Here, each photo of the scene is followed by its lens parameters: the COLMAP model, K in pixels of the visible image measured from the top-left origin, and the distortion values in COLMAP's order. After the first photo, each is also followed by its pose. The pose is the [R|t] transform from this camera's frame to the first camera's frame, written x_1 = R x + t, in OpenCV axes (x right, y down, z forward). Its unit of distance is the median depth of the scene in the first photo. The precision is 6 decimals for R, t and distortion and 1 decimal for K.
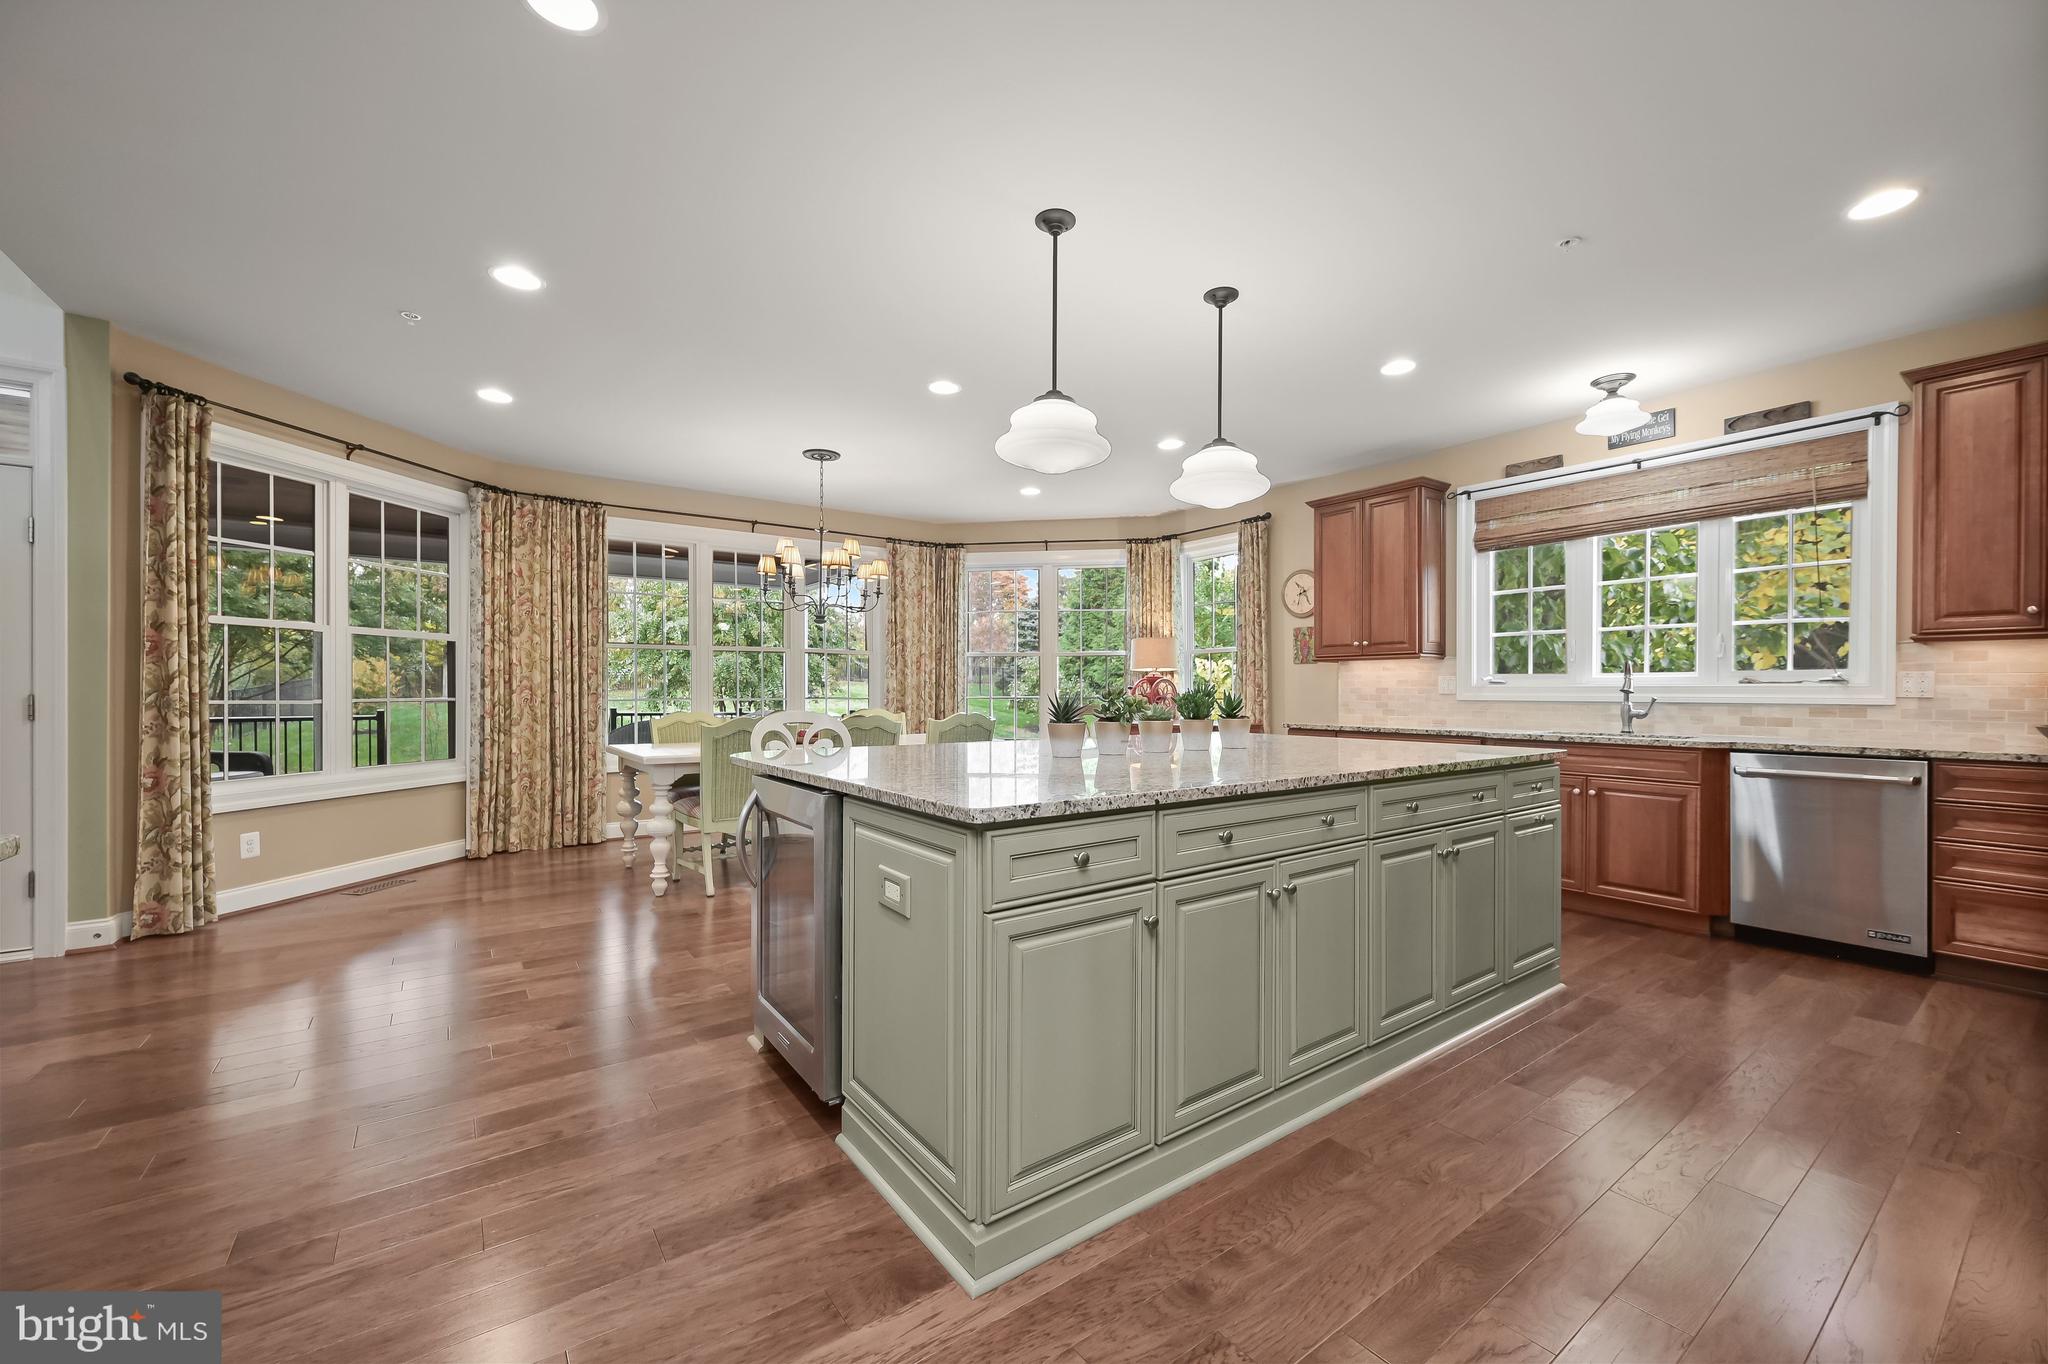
lens RADIAL K [[809.4, 0, 1025.5], [0, 809.4, 694.1], [0, 0, 1]] dist [-0.001762, -0.000326]
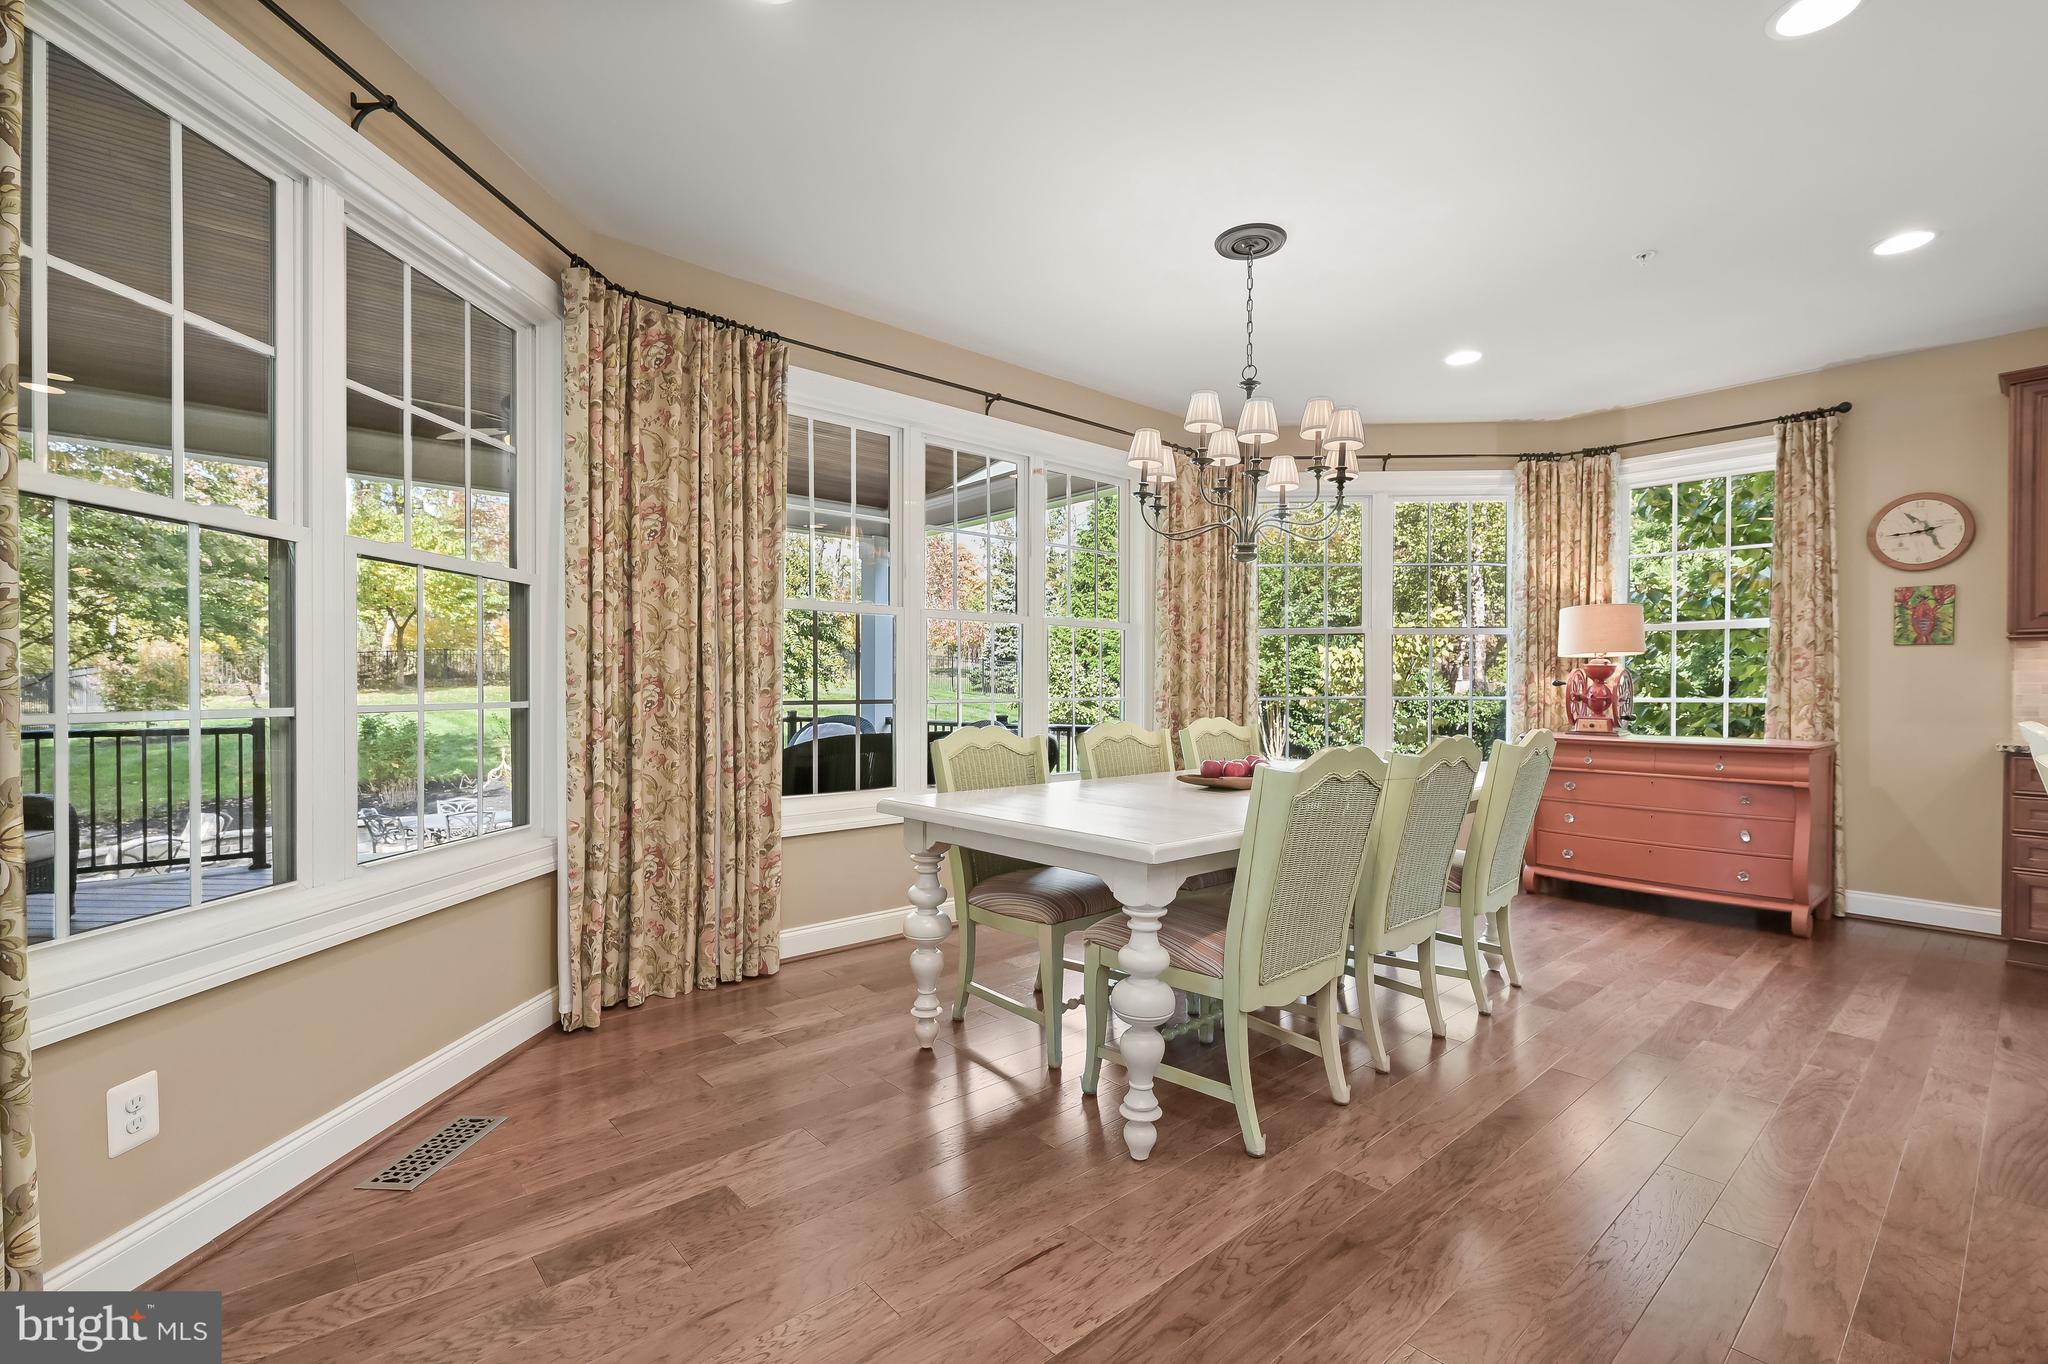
lens RADIAL K [[907.7, 0, 1029.0], [0, 907.7, 694.2], [0, 0, 1]] dist [0.001293, 0.000135]
pose [[0.994965, 0.001345, 0.100218, -0.457395], [-0.001875, 0.999985, 0.005186, -0.002780], [-0.100210, -0.005348, 0.994952, 0.422274]]
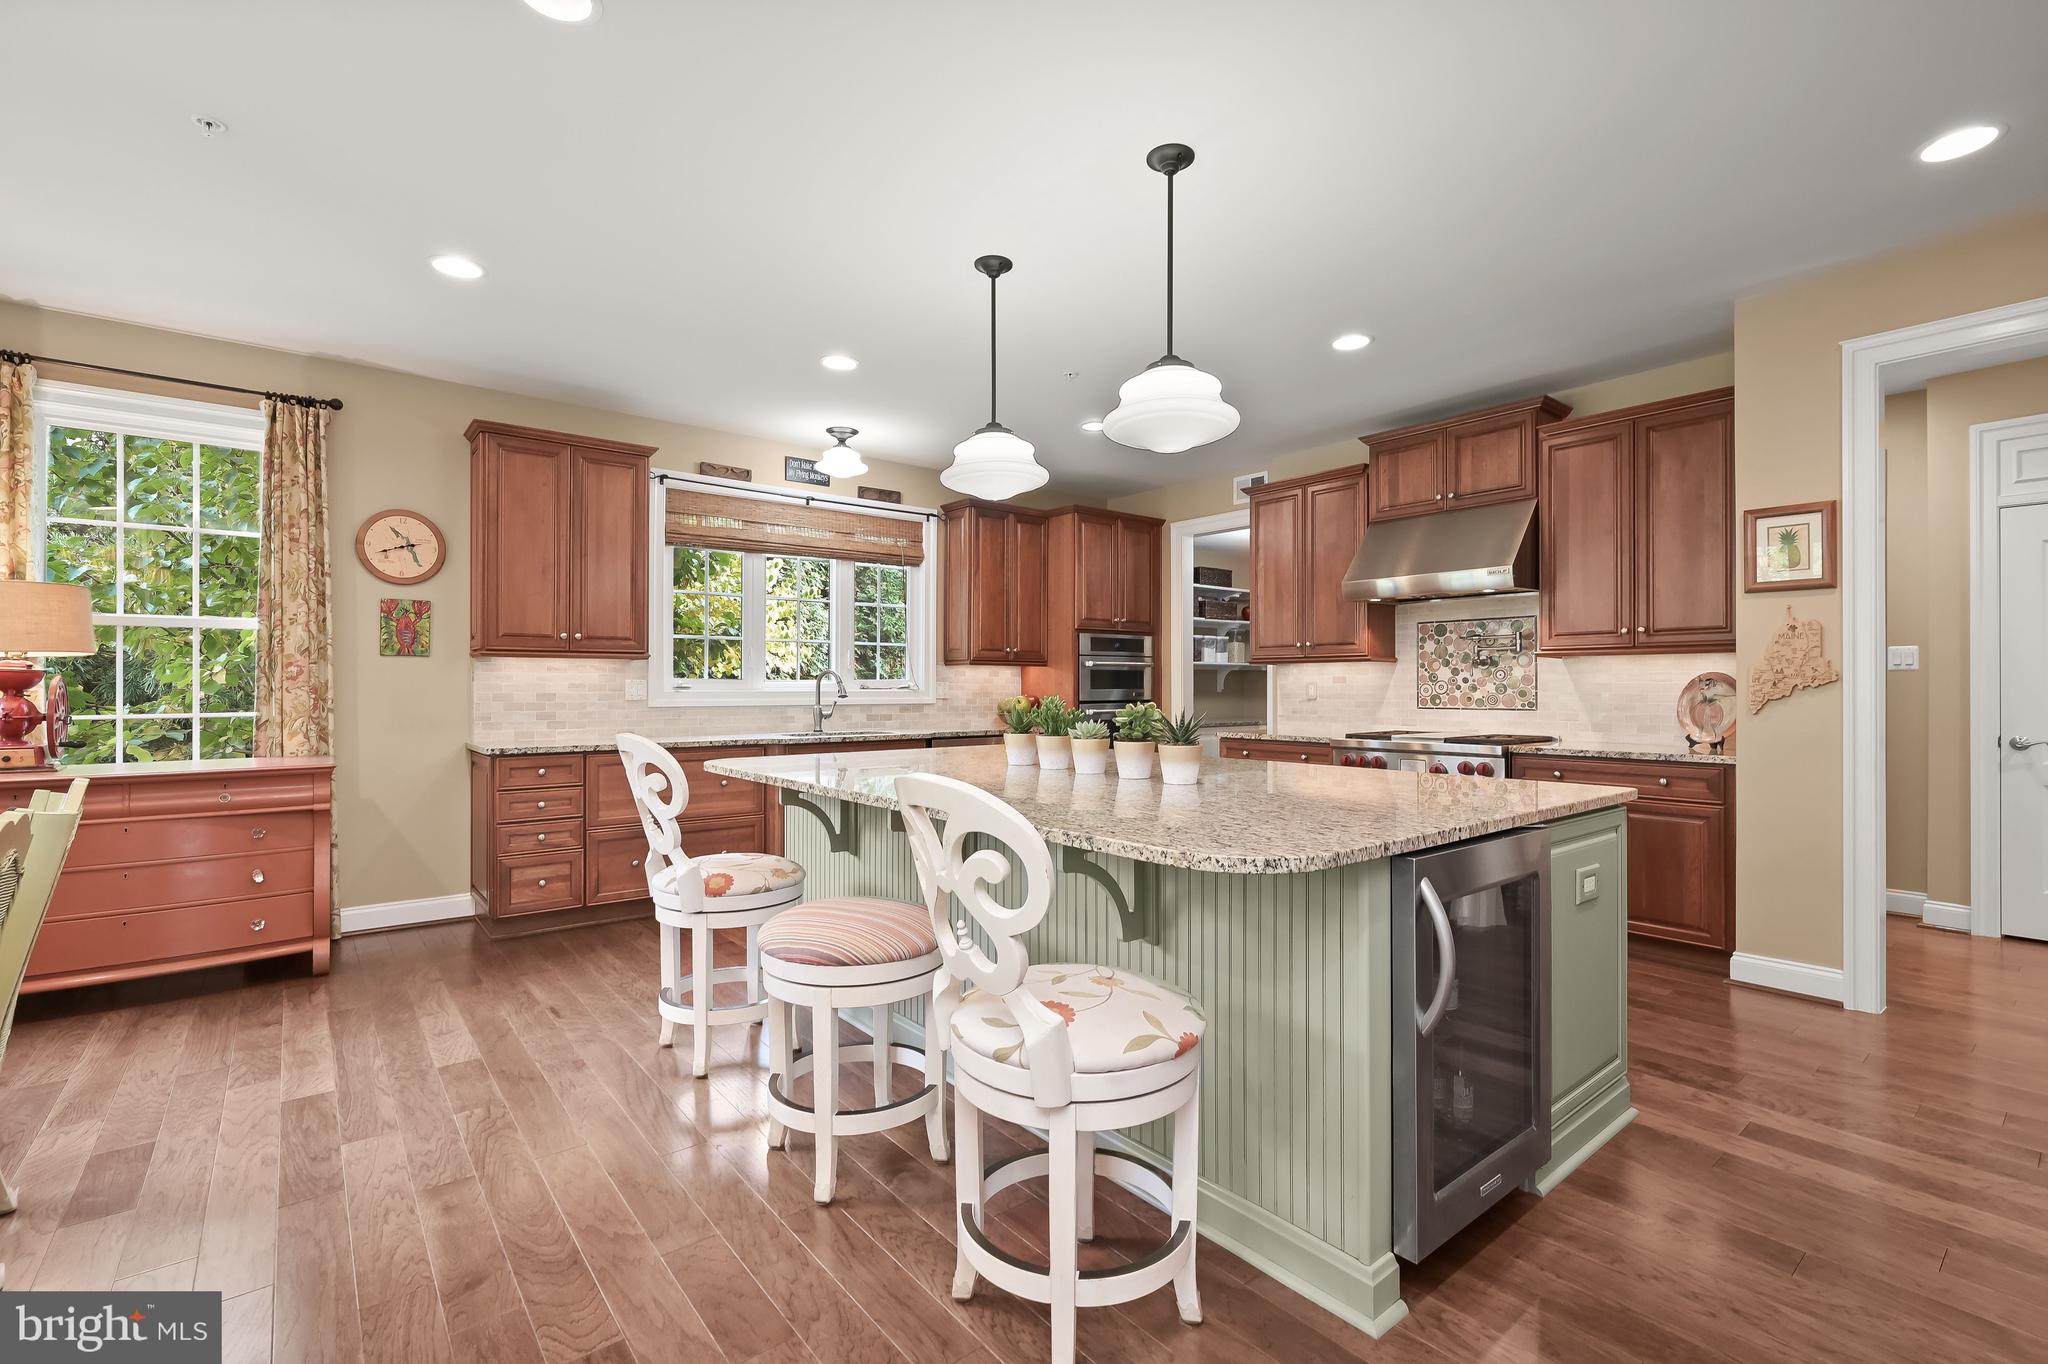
lens RADIAL K [[905.7, 0, 1041.5], [0, 905.7, 684.0], [0, 0, 1]] dist [-0.002416, -0.000429]
pose [[-0.065653, 0.000488, 0.997842, -0.459569], [0.003323, 0.999994, -0.000270, -0.015443], [-0.997837, 0.003298, -0.065654, 0.608919]]
